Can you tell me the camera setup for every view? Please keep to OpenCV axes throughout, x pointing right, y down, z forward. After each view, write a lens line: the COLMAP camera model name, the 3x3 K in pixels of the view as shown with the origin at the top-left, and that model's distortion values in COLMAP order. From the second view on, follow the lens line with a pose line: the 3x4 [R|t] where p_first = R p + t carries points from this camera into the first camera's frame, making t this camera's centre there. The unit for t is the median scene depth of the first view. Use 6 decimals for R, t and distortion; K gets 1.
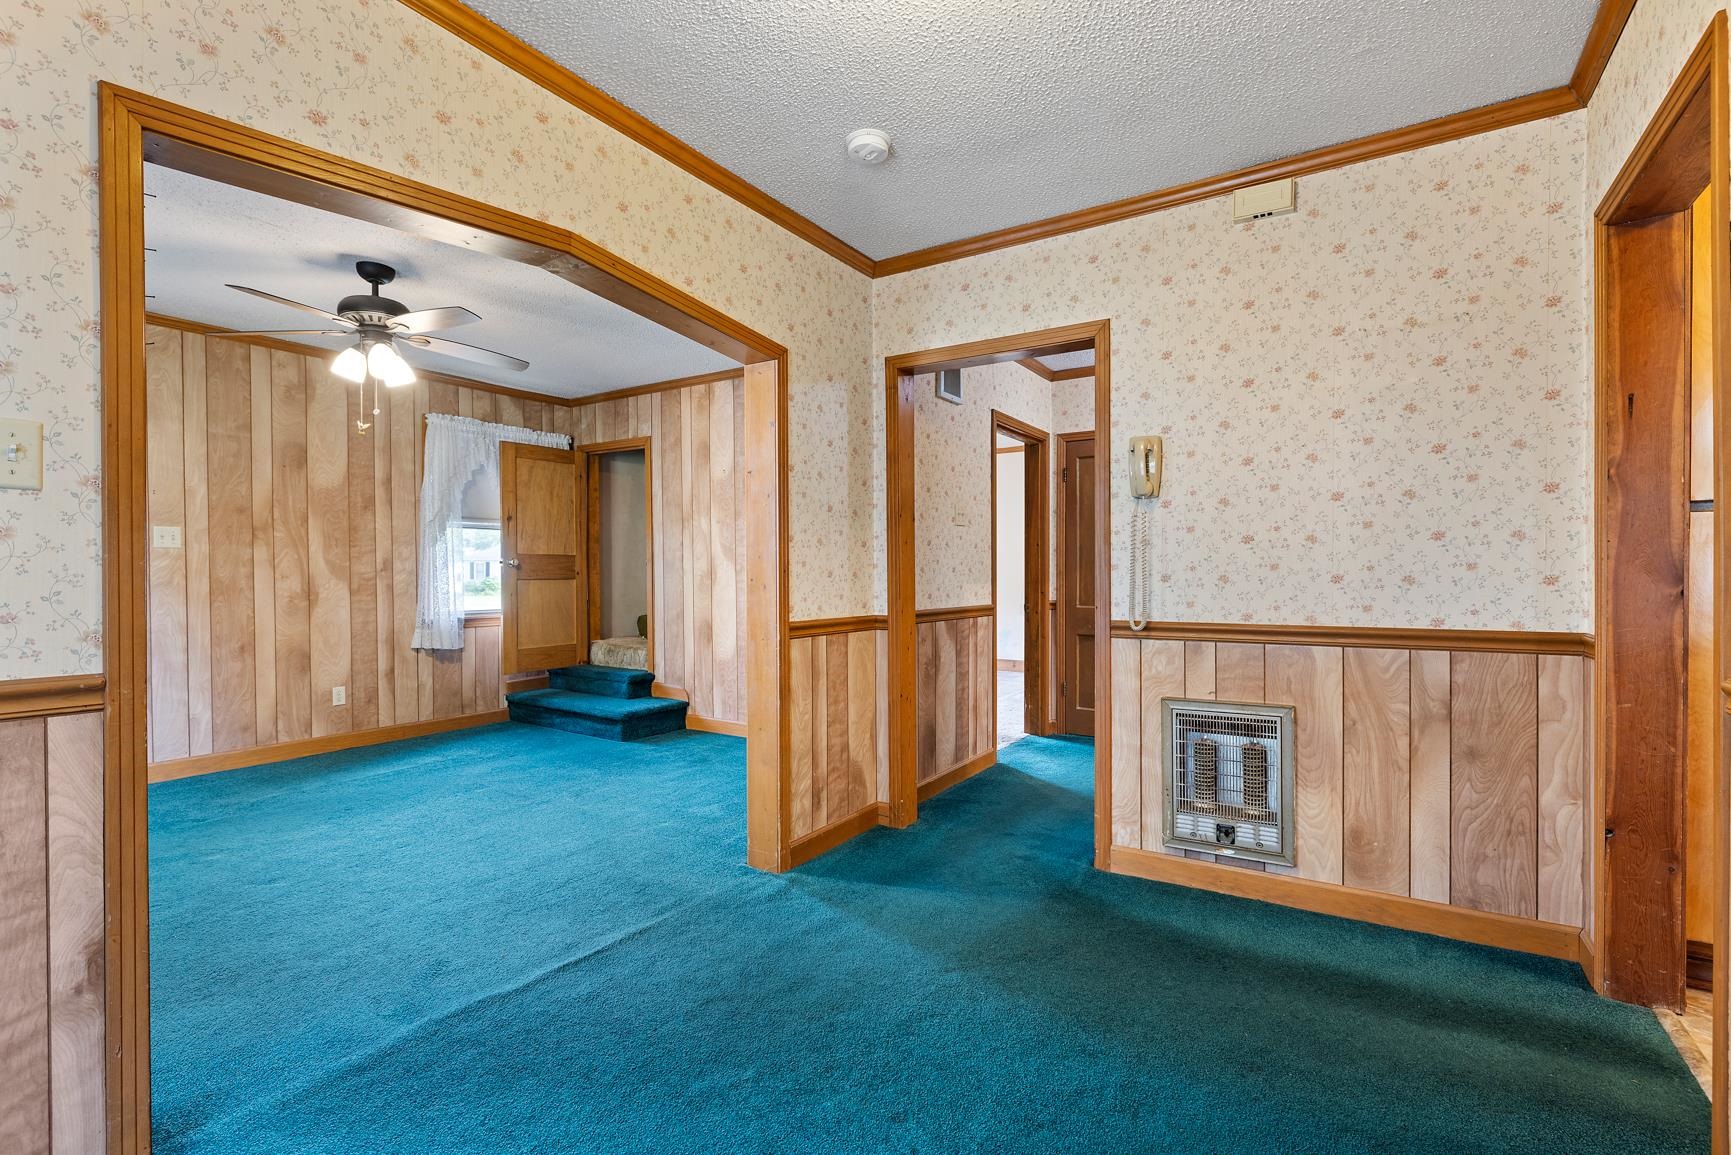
lens RADIAL K [[777.0, 0, 863.1], [0, 777.0, 581.6], [0, 0, 1]] dist [-0.007264, 0.002409]
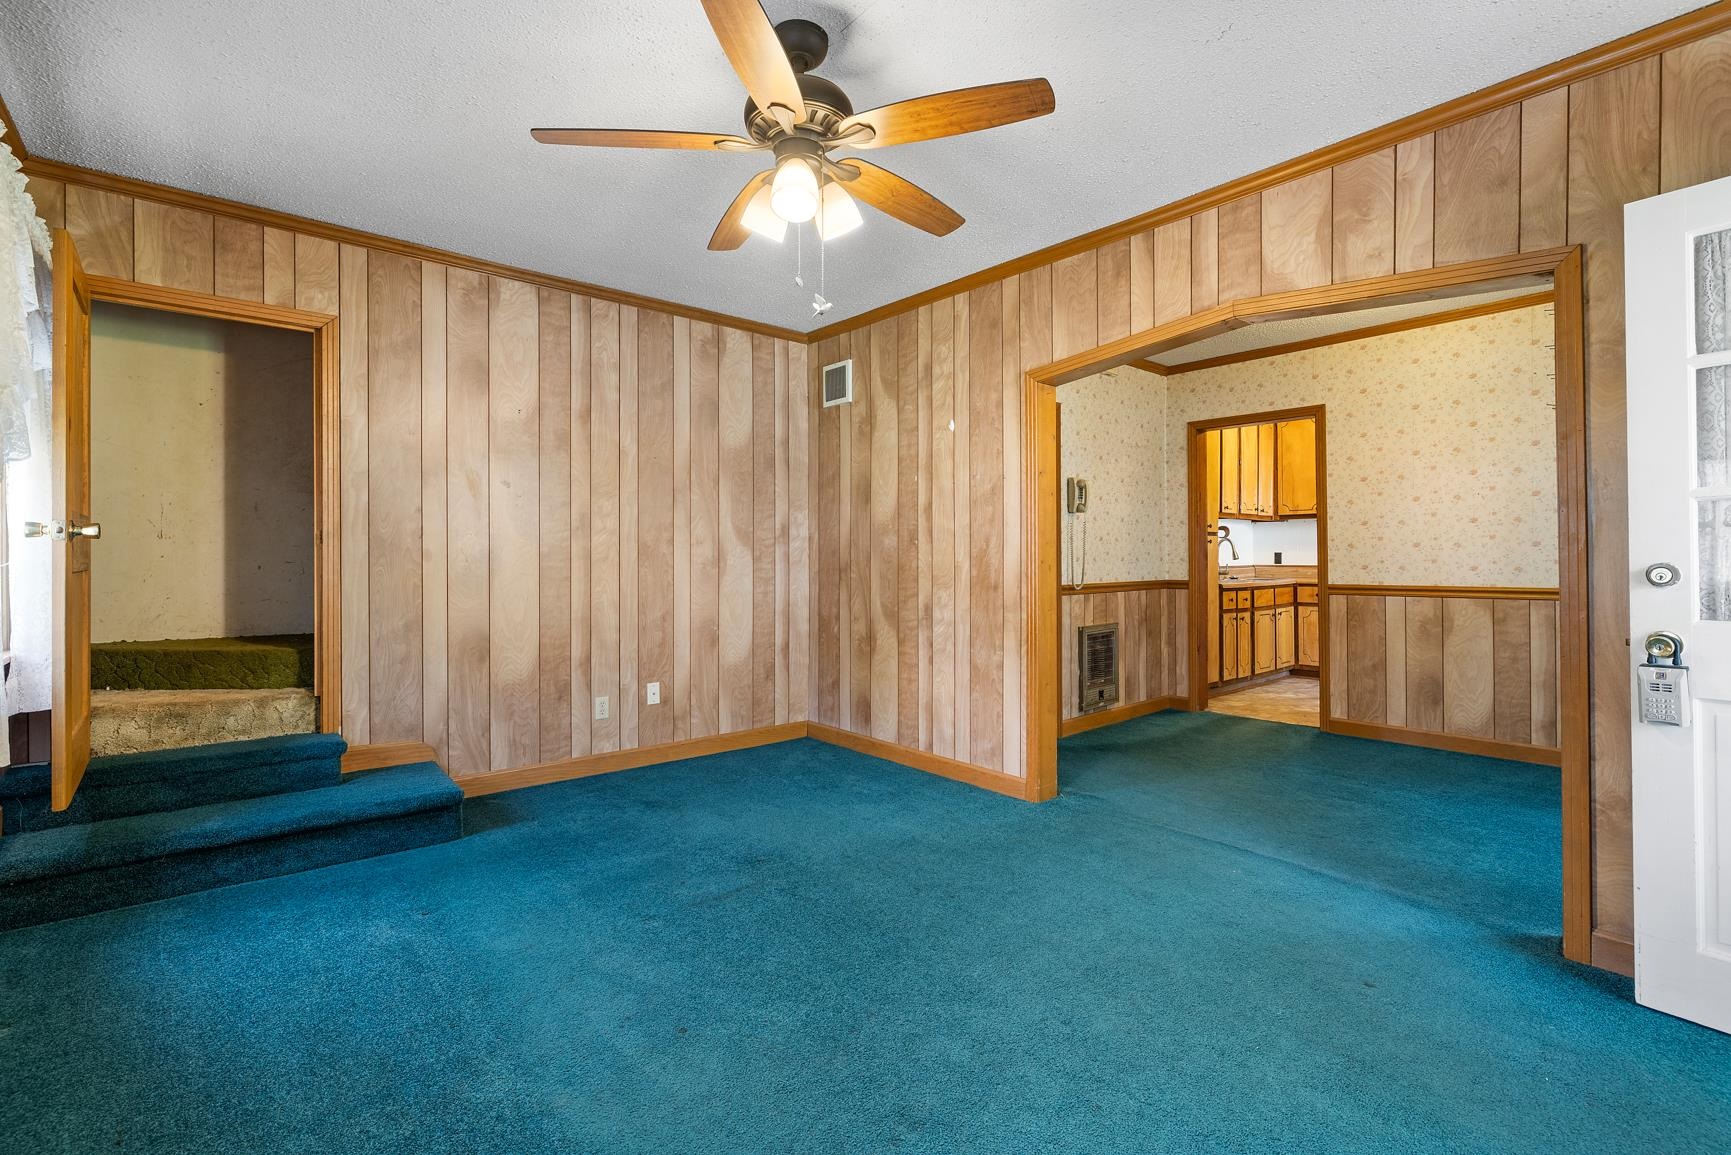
lens RADIAL K [[777.0, 0, 862.1], [0, 777.0, 562.4], [0, 0, 1]] dist [-0.007264, 0.002409]
pose [[0.288879, -0.004197, 0.957356, -1.568764], [0.016124, 0.999870, -0.000482, -0.005308], [-0.957230, 0.015575, 0.288909, 1.048047]]
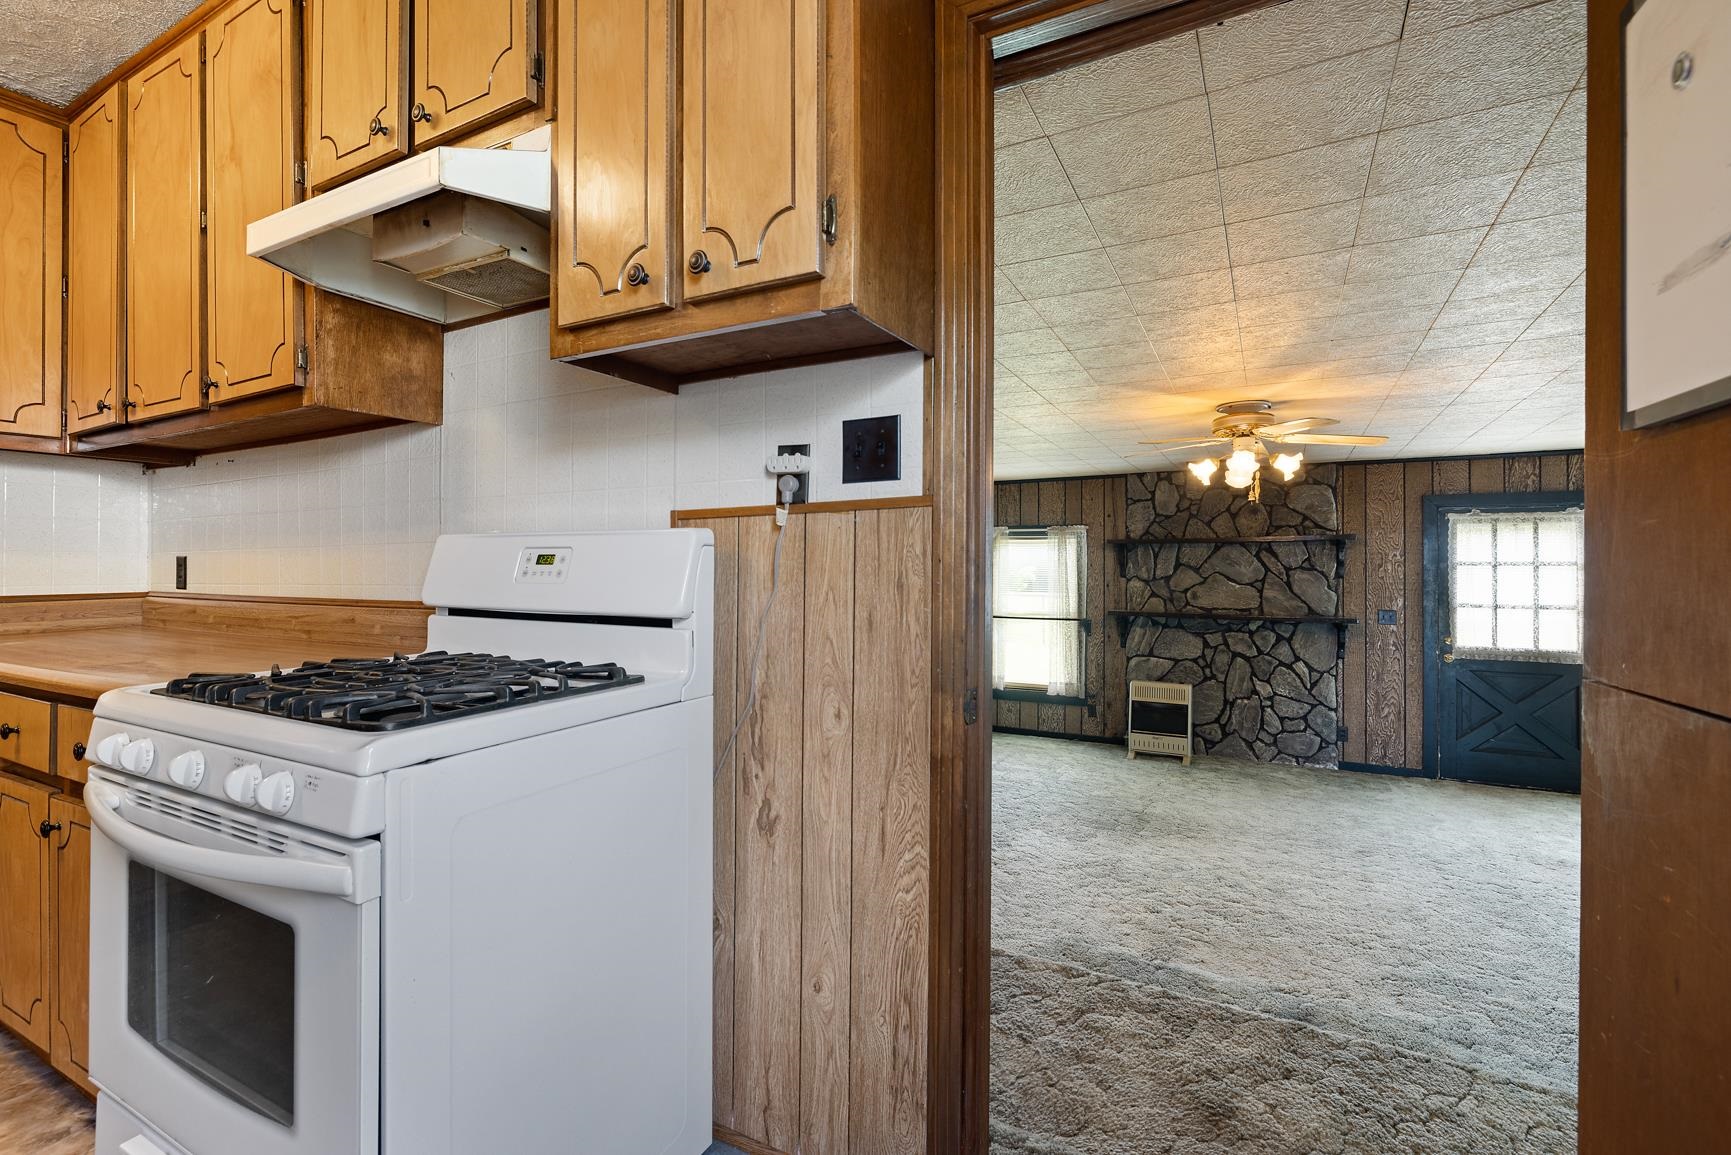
lens RADIAL K [[777.0, 0, 857.2], [0, 777.0, 562.1], [0, 0, 1]] dist [-0.007264, 0.002409]
pose [[-0.072029, 0.005302, 0.997388, 0.683424], [0.008547, 0.999952, -0.004699, 0.001676], [-0.997366, 0.008186, -0.072070, -0.460612]]
